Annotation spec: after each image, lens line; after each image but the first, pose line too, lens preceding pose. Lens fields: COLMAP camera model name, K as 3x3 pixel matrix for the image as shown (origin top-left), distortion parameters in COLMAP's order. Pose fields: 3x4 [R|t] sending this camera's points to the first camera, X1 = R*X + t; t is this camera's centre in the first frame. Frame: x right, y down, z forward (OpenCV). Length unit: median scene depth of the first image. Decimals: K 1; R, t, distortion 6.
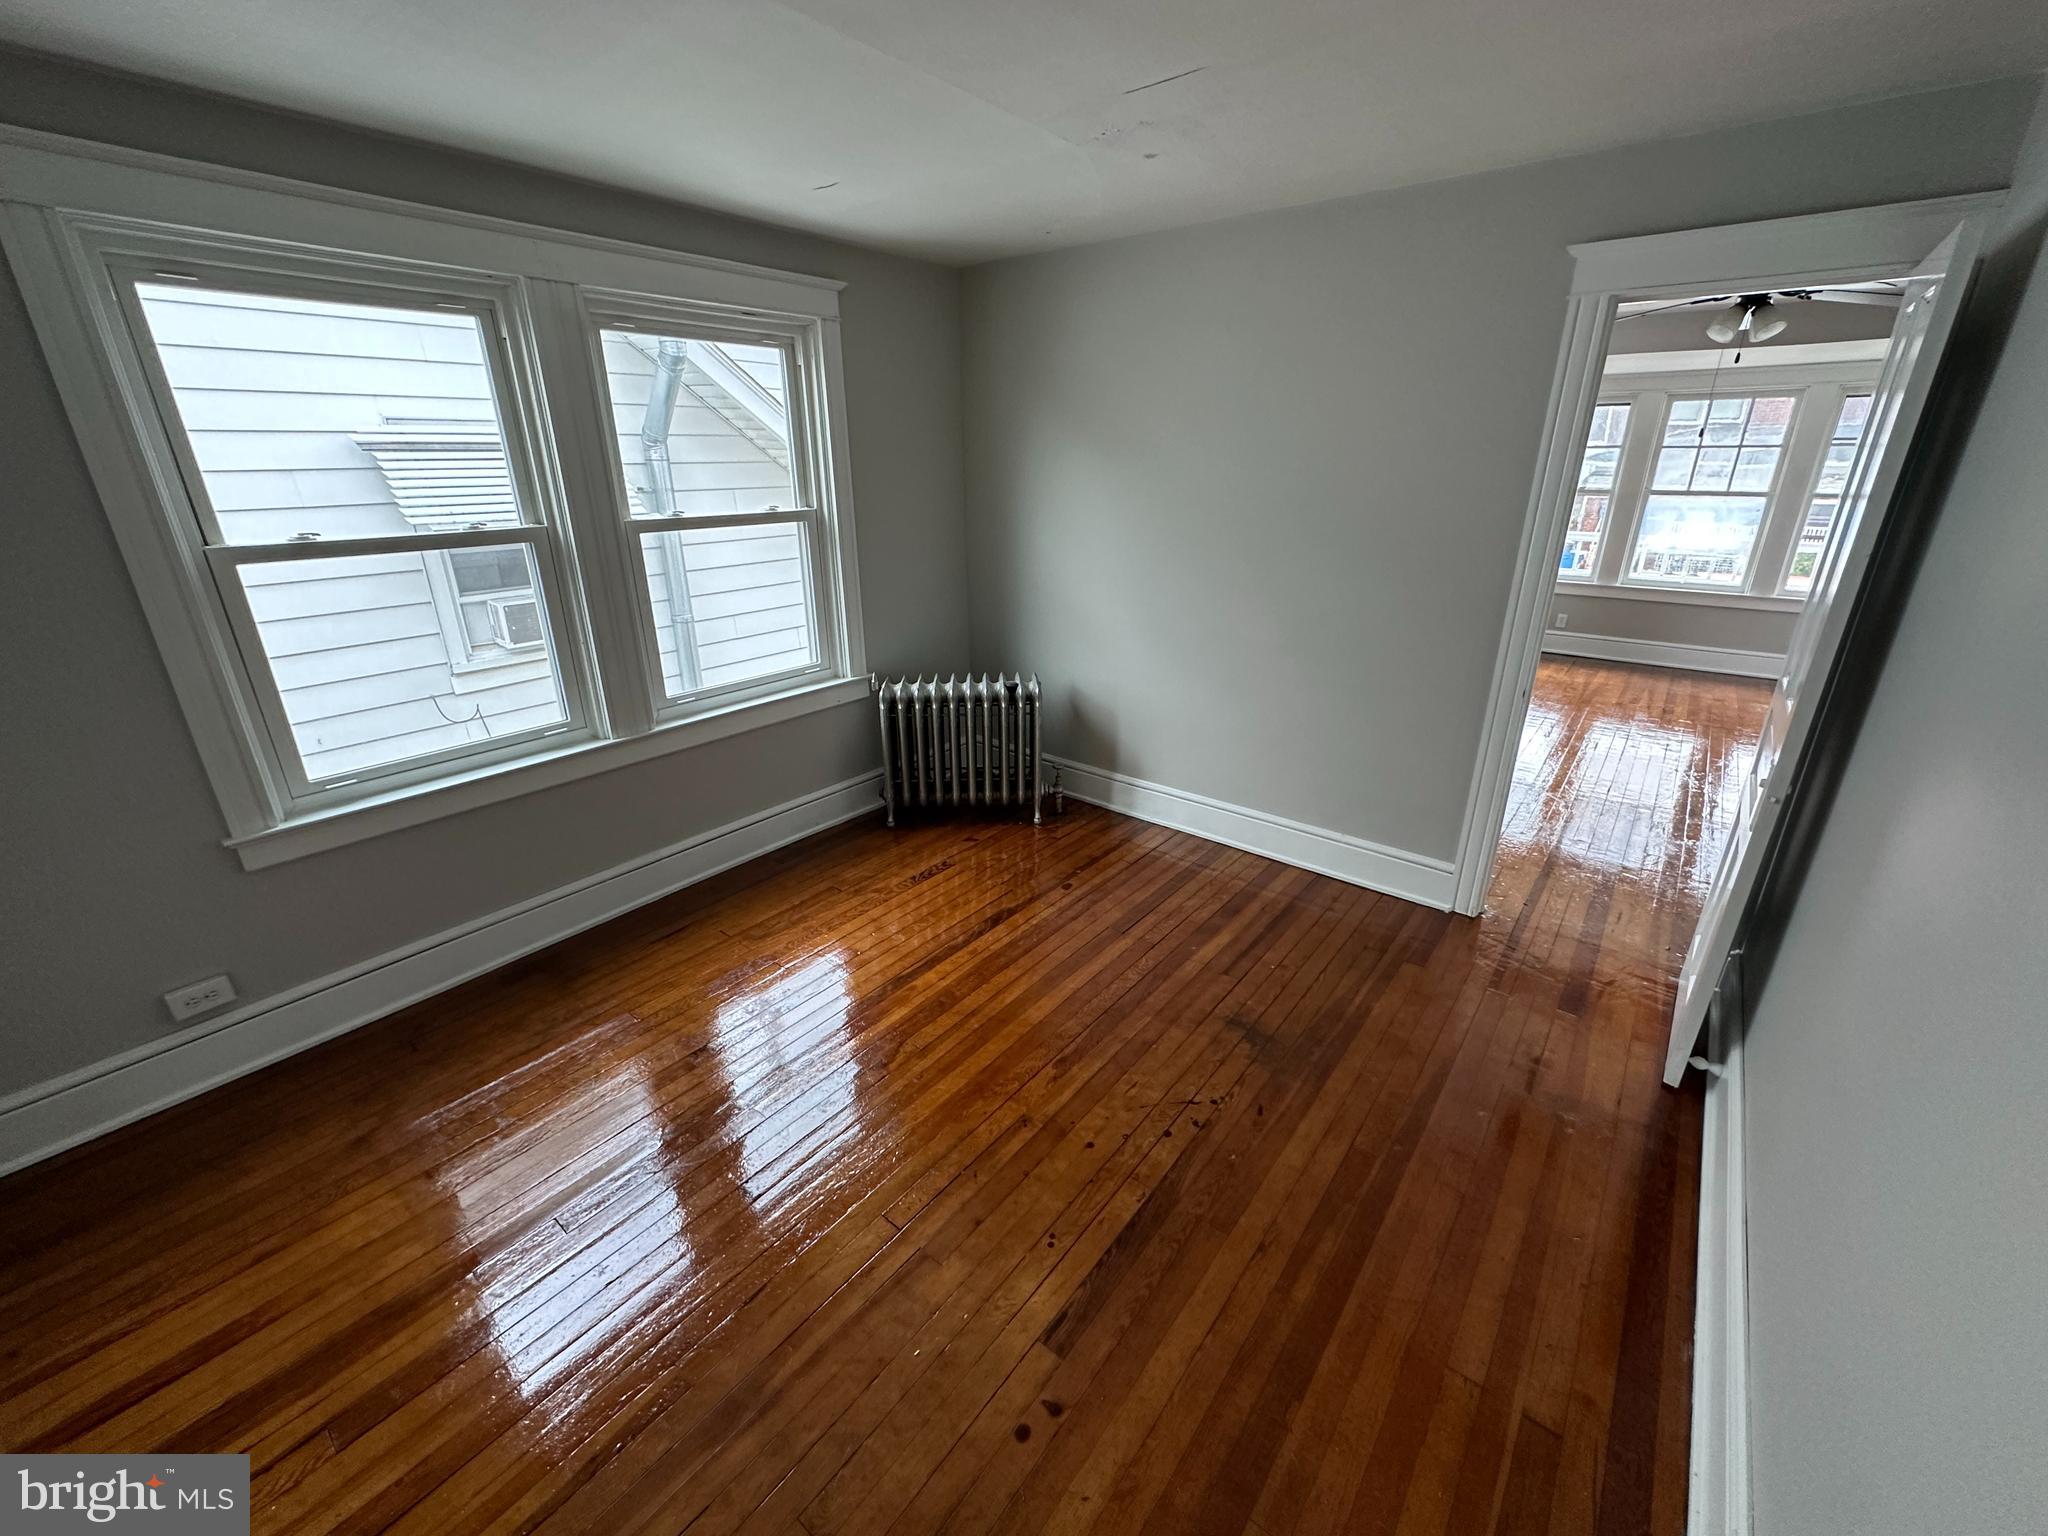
lens RADIAL K [[817.6, 0, 1009.0], [0, 817.6, 767.0], [0, 0, 1]] dist [-0.000503, 0.000413]
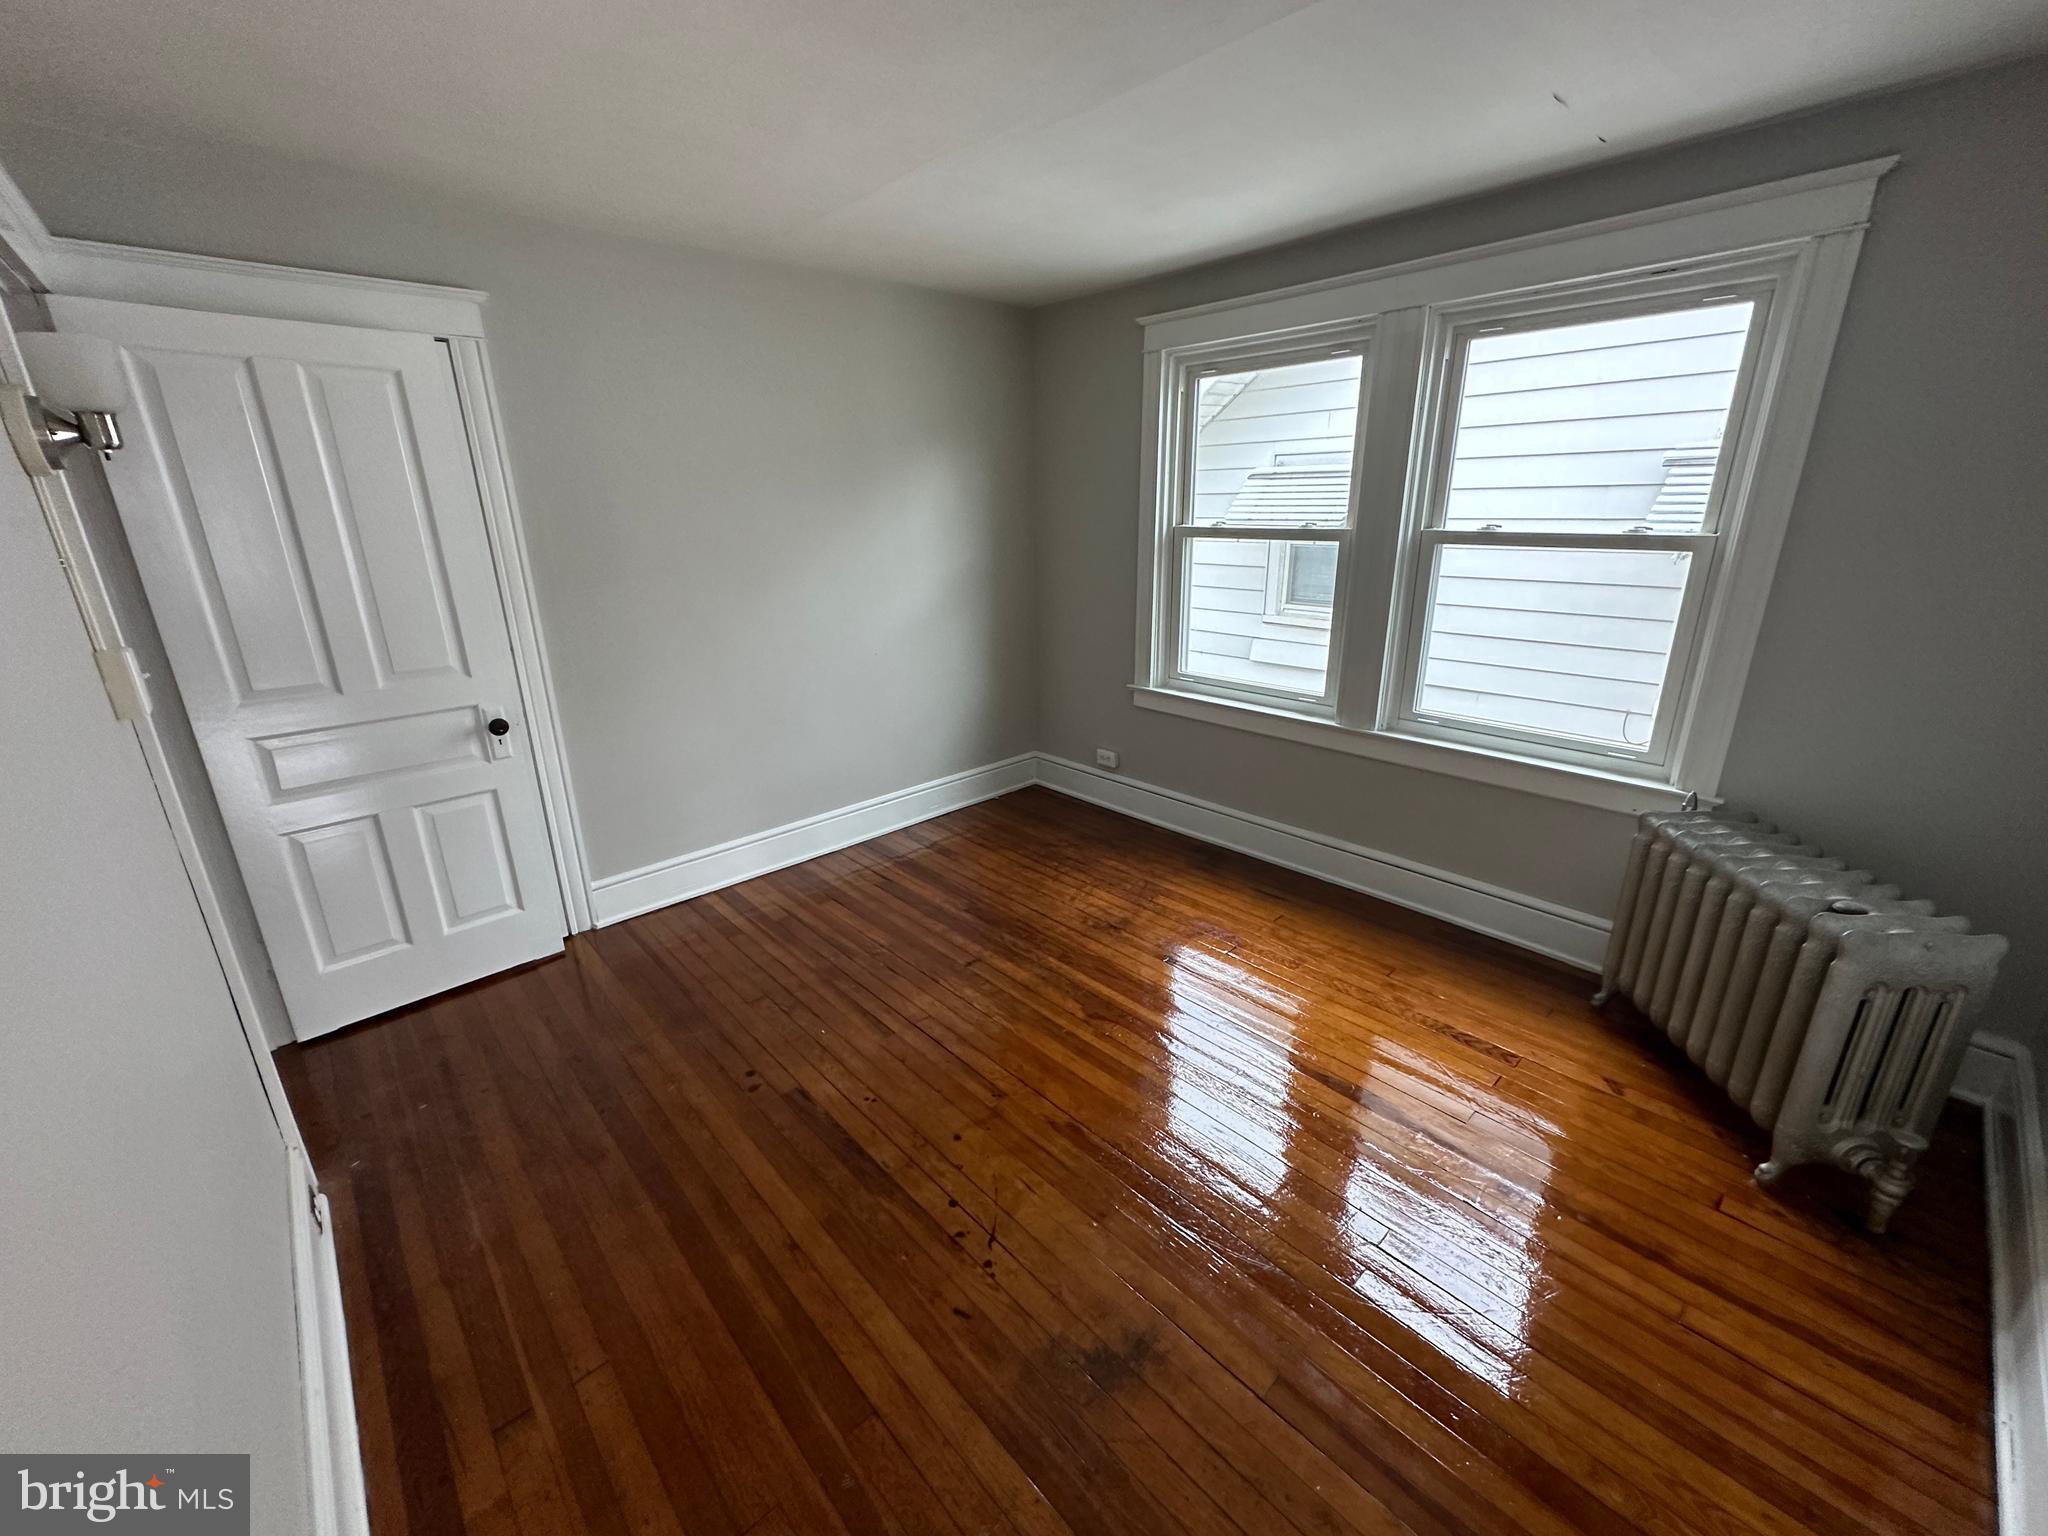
lens RADIAL K [[817.6, 0, 1054.3], [0, 817.6, 772.0], [0, 0, 1]] dist [-0.000503, 0.000413]
pose [[-0.121238, 0.322945, -0.938620, 0.870949], [-0.335714, 0.876532, 0.344946, -0.321781], [0.934129, 0.356928, 0.002148, 0.922379]]
